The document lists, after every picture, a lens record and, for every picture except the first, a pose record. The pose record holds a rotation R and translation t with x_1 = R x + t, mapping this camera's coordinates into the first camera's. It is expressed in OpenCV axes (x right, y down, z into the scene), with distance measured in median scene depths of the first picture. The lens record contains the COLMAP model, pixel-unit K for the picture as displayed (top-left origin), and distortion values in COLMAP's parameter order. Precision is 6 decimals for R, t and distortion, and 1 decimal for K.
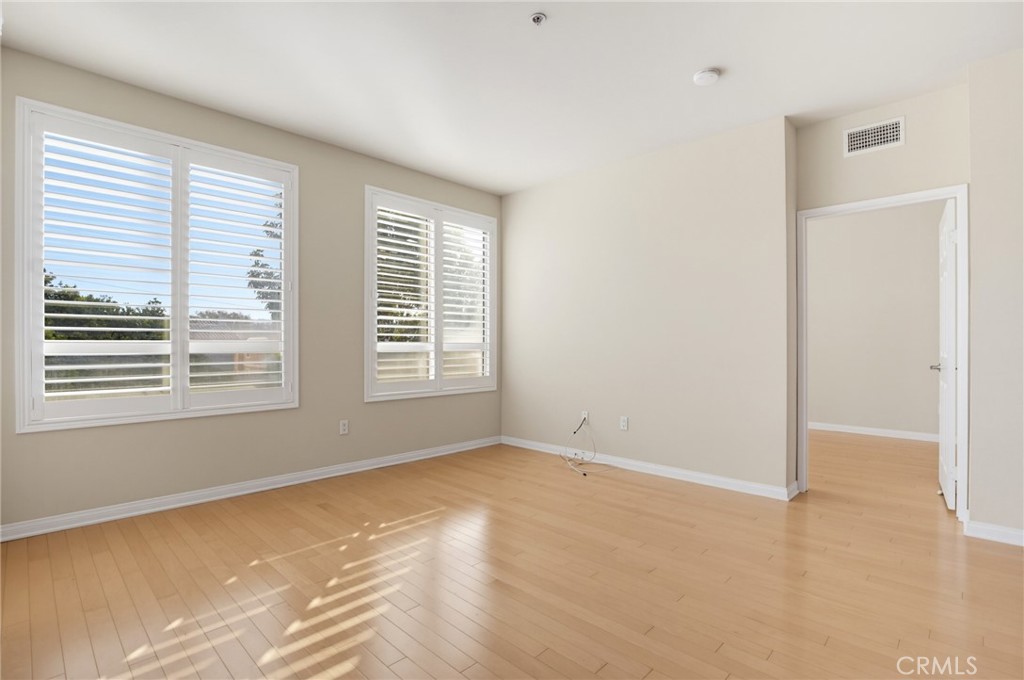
lens RADIAL K [[488.9, 0, 511.7], [0, 488.9, 344.1], [0, 0, 1]] dist [-0.020975, 0.000681]
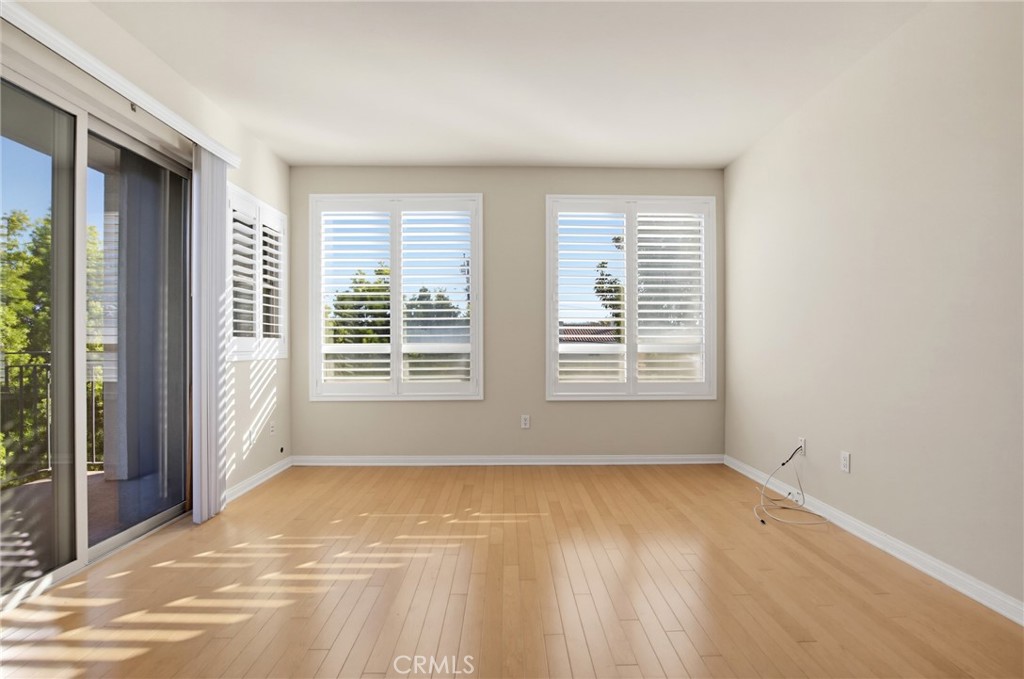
lens RADIAL K [[474.7, 0, 511.6], [0, 474.7, 341.7], [0, 0, 1]] dist [-0.038686, 0.011510]
pose [[0.708575, -0.007151, -0.705599, 0.364055], [0.002402, 0.999967, -0.007722, -0.000111], [0.705632, 0.003777, 0.708569, 0.217453]]
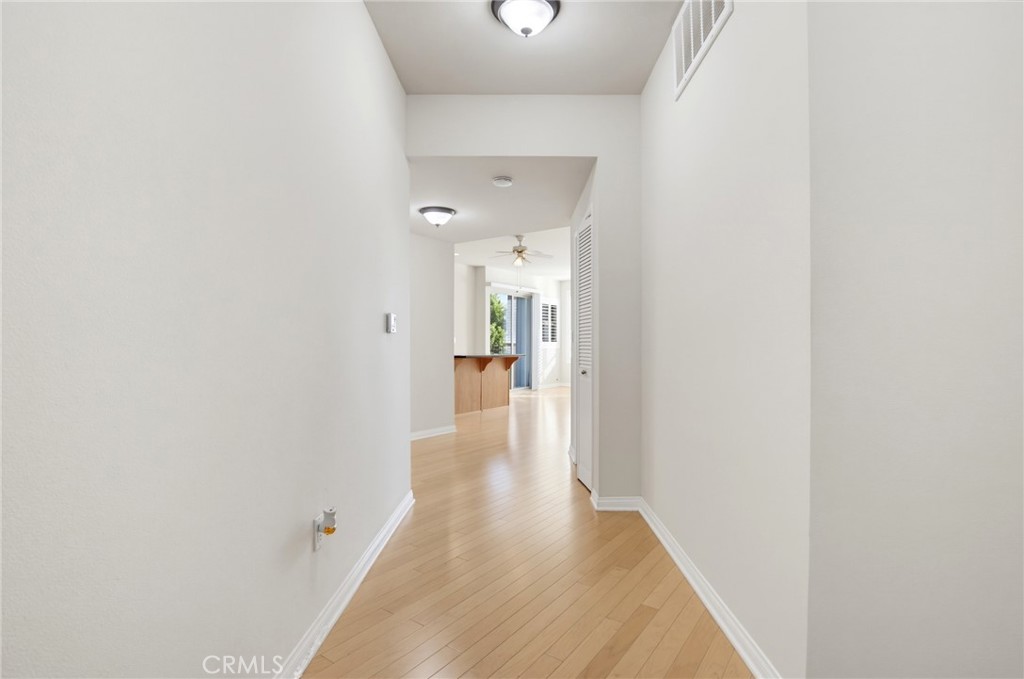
lens RADIAL K [[488.9, 0, 511.7], [0, 488.9, 343.6], [0, 0, 1]] dist [-0.020975, 0.000681]
pose [[0.144551, -0.001828, -0.989496, 2.261874], [-0.001459, 0.999997, -0.002060, 0.001579], [0.989496, 0.001742, 0.144548, -0.138360]]
